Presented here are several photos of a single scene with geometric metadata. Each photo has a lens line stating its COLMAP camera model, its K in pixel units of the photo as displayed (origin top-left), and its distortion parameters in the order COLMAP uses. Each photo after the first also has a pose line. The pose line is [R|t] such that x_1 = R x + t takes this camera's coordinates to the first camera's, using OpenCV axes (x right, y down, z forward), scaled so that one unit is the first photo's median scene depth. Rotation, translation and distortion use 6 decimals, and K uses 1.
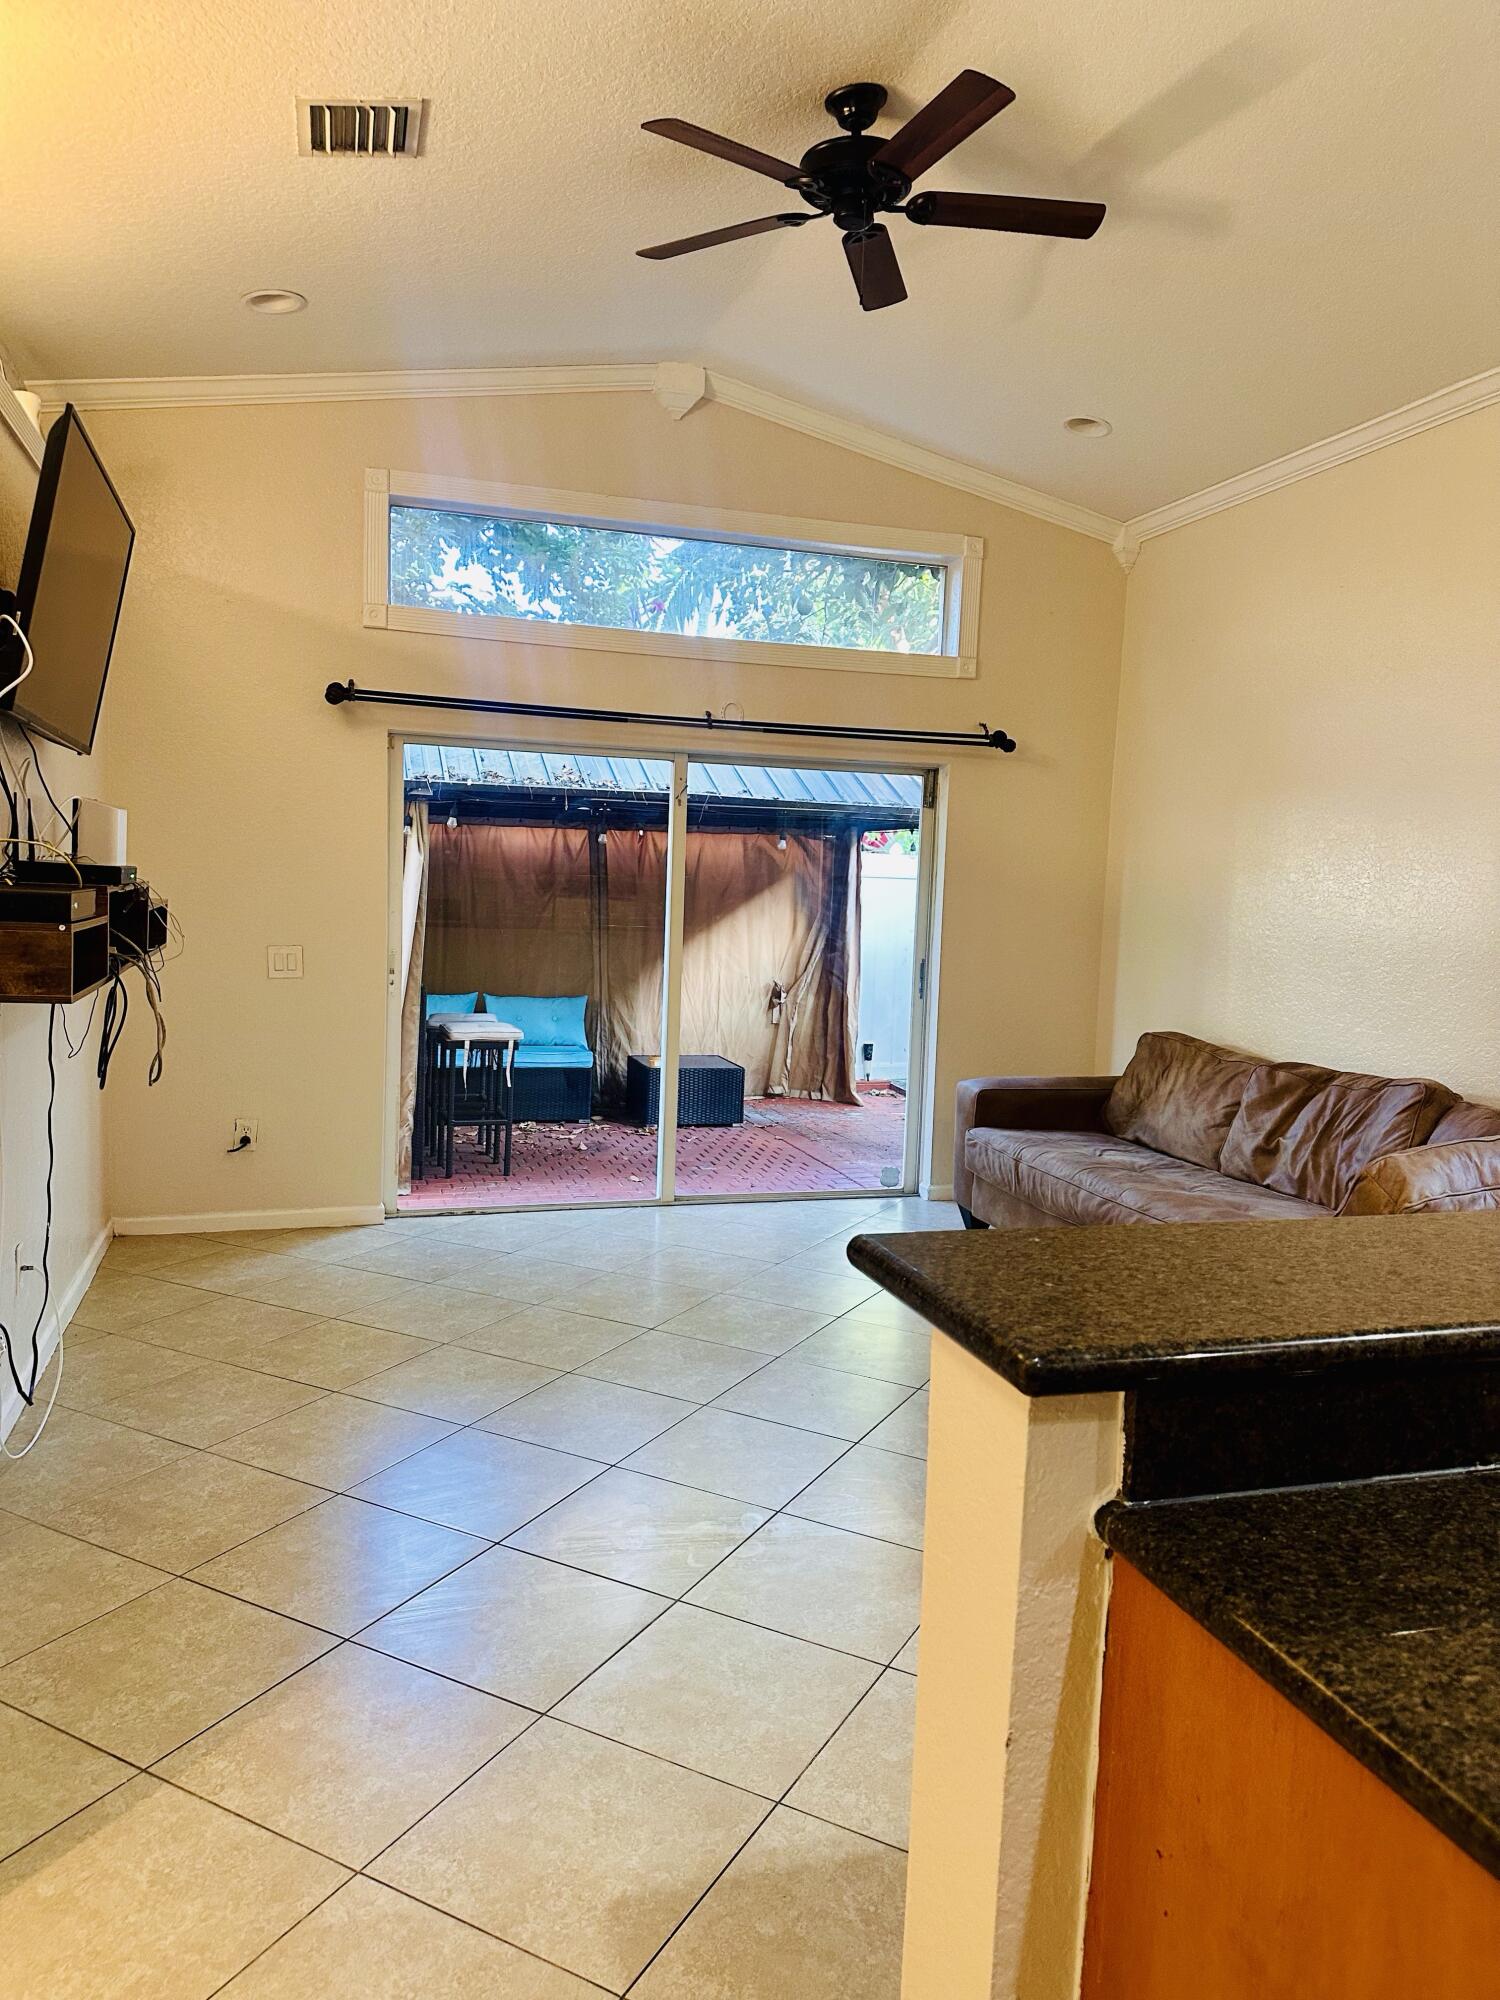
lens RADIAL K [[1385.8, 0, 746.3], [0, 1385.8, 1031.0], [0, 0, 1]] dist [0.103491, -0.137497]
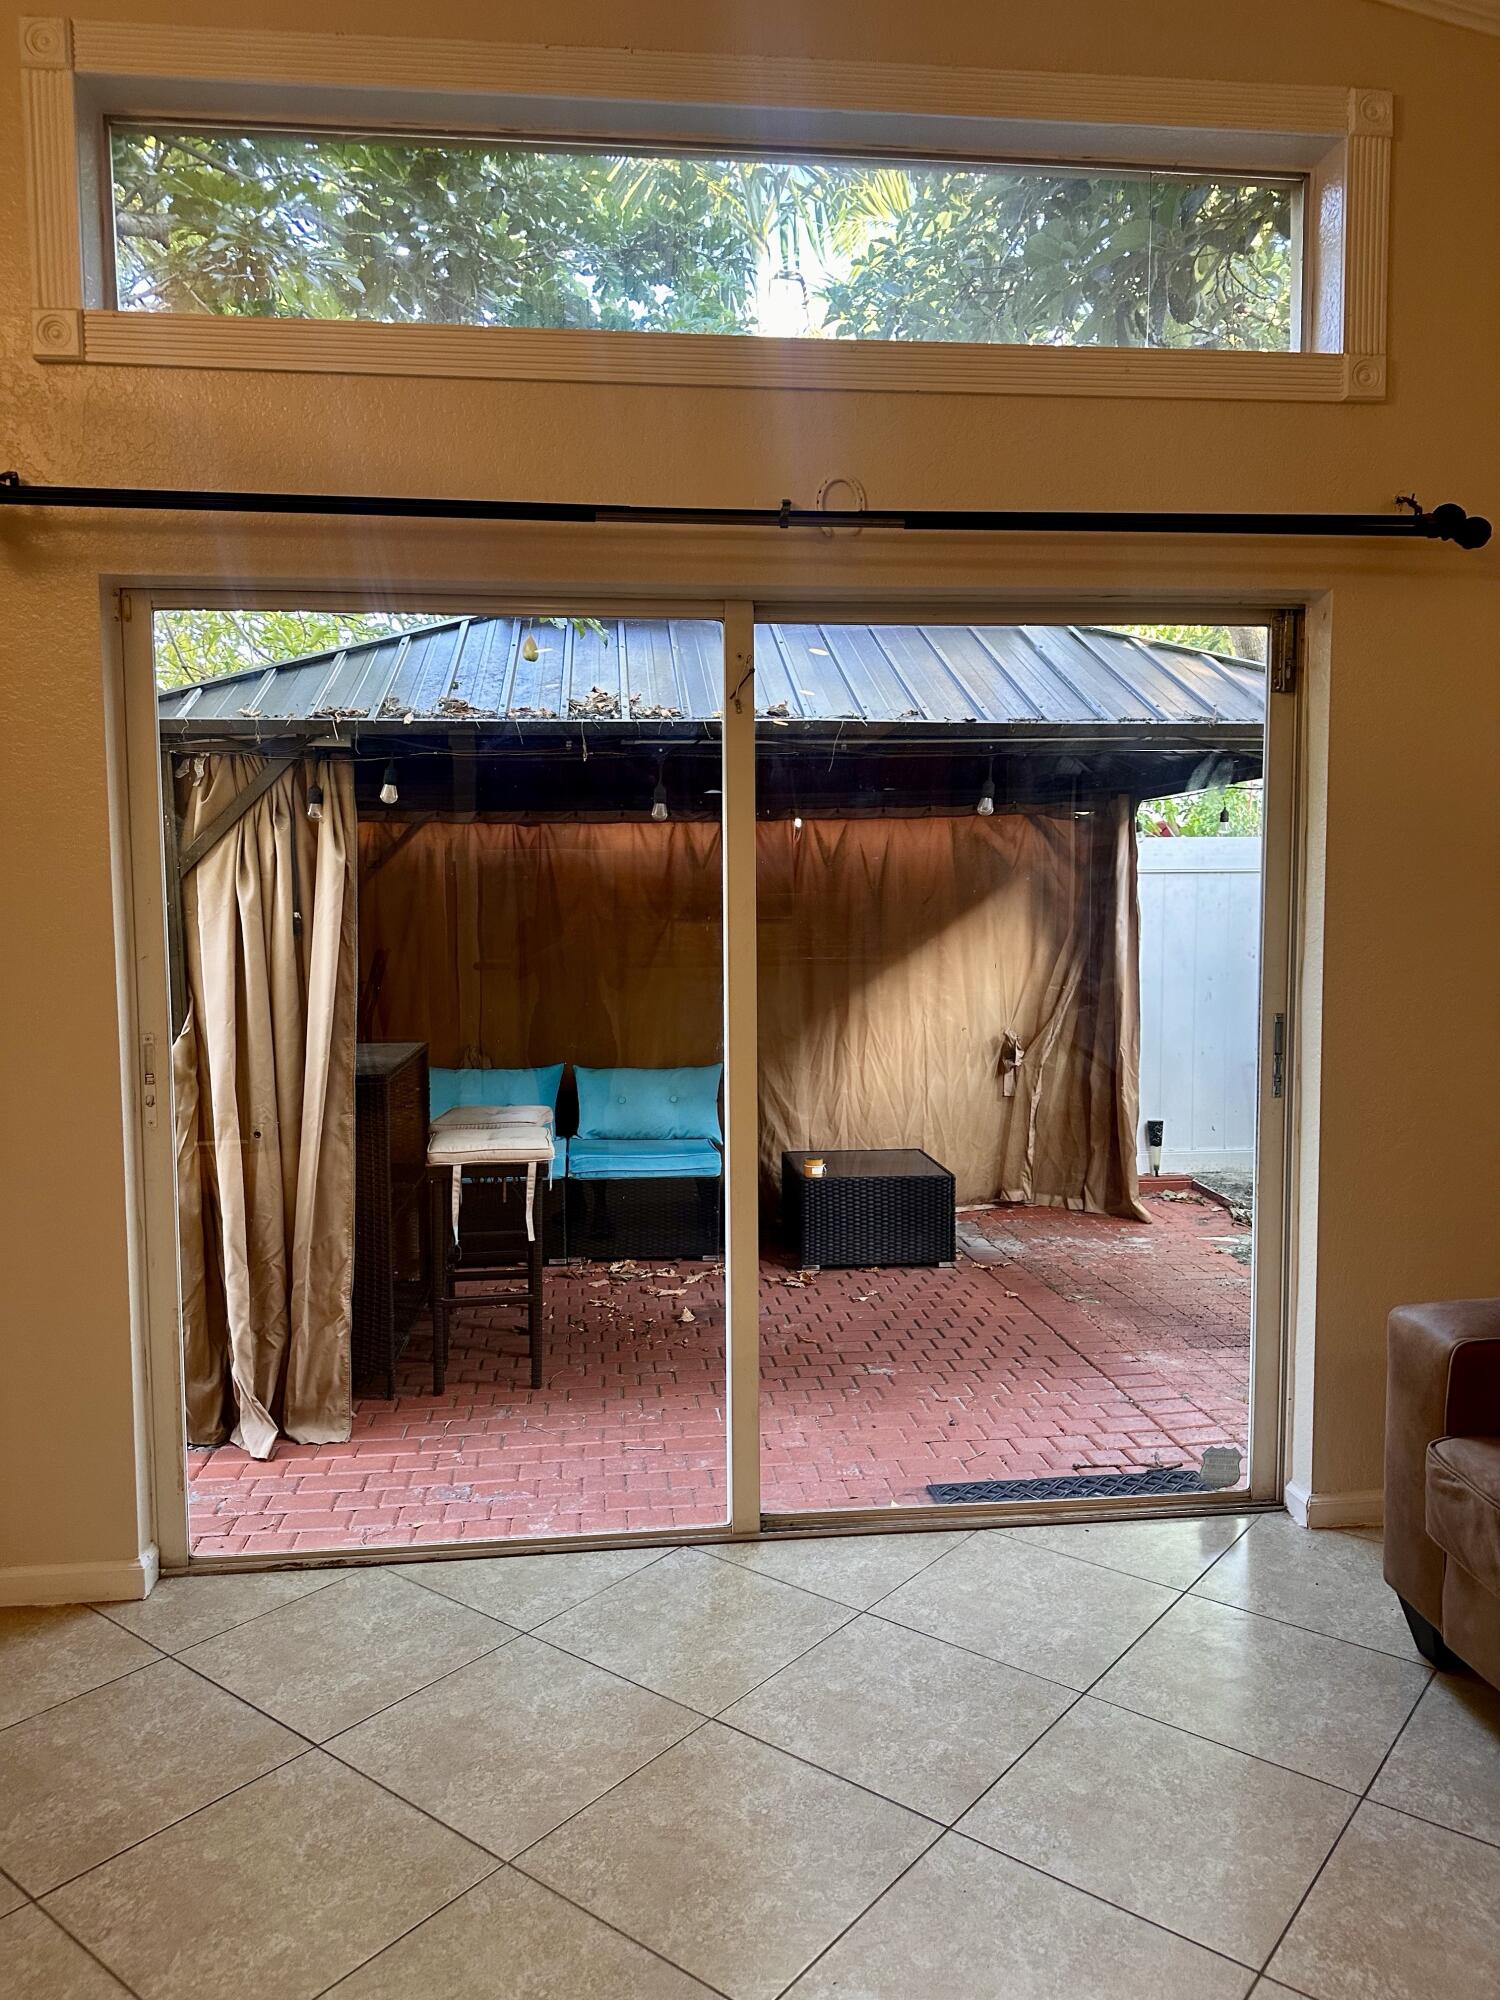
lens RADIAL K [[1385.8, 0, 746.3], [0, 1385.8, 1031.0], [0, 0, 1]] dist [0.103491, -0.137497]
pose [[0.981199, -0.026330, -0.191196, 0.027281], [0.022577, 0.999508, -0.021786, -0.026525], [0.191676, 0.017060, 0.981310, 0.335104]]
